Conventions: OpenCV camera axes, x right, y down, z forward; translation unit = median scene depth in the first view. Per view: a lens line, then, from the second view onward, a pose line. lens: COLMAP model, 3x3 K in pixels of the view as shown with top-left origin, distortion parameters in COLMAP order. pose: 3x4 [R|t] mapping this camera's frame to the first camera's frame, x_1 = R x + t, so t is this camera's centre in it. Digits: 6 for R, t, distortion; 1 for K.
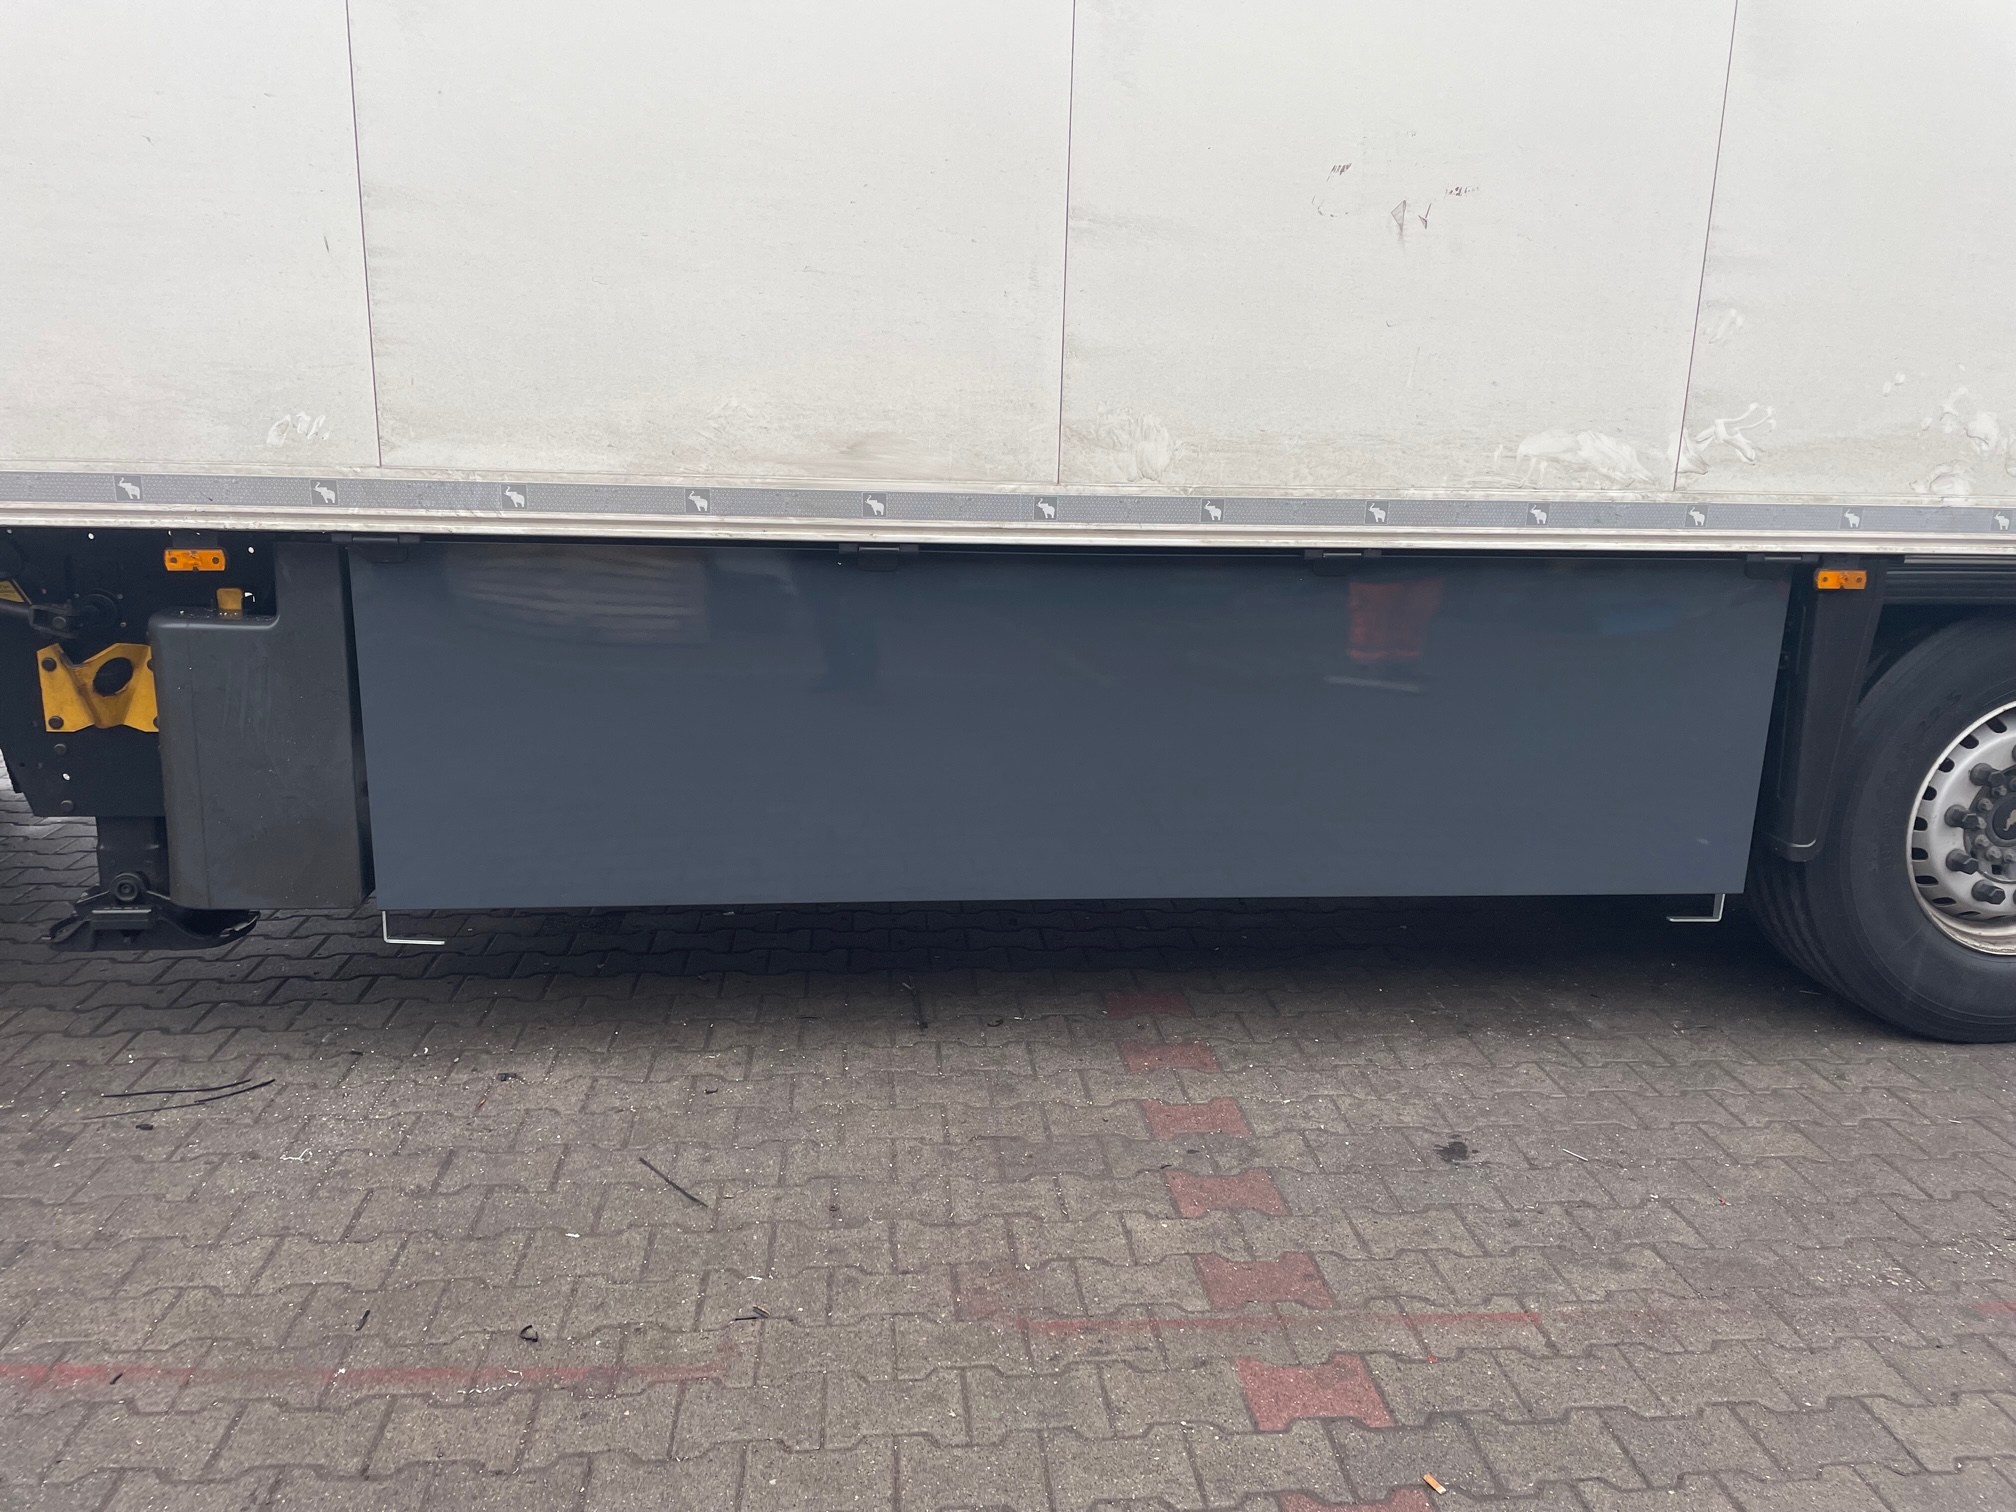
lens RADIAL K [[1494.6, 0, 1008.0], [0, 1494.6, 756.0], [0, 0, 1]] dist [0.086366, -0.107390]
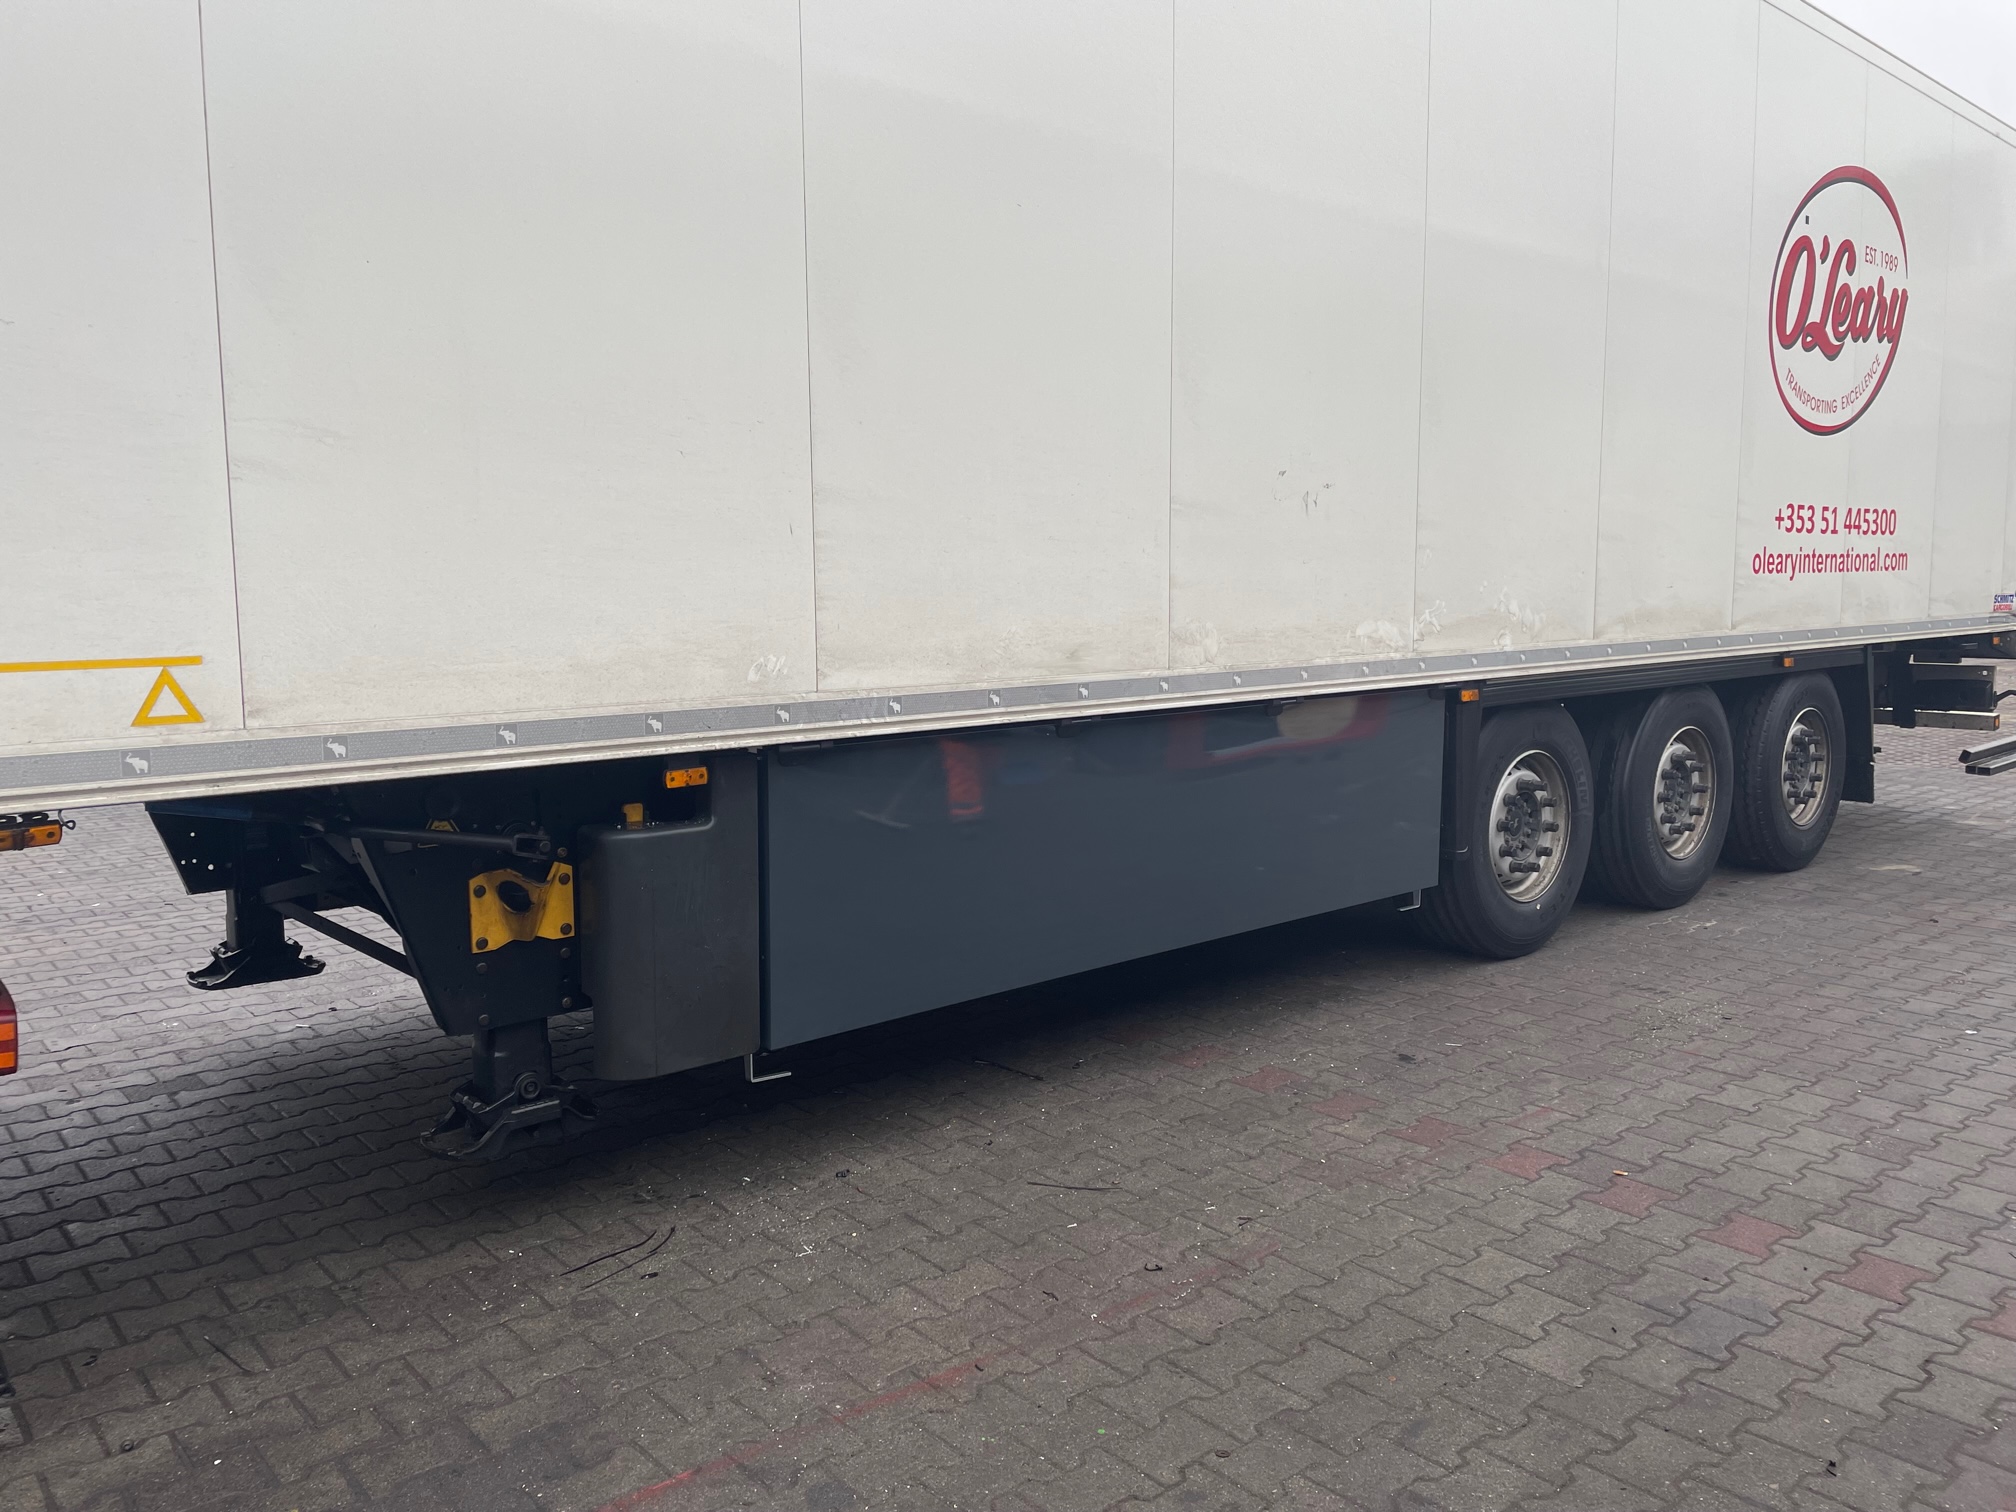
lens RADIAL K [[1494.6, 0, 1008.0], [0, 1494.6, 756.0], [0, 0, 1]] dist [0.086366, -0.107390]
pose [[0.817463, -0.099263, 0.567364, -0.978079], [0.165527, 0.983971, -0.066343, -0.021236], [-0.551684, 0.148146, 0.820791, -0.143924]]
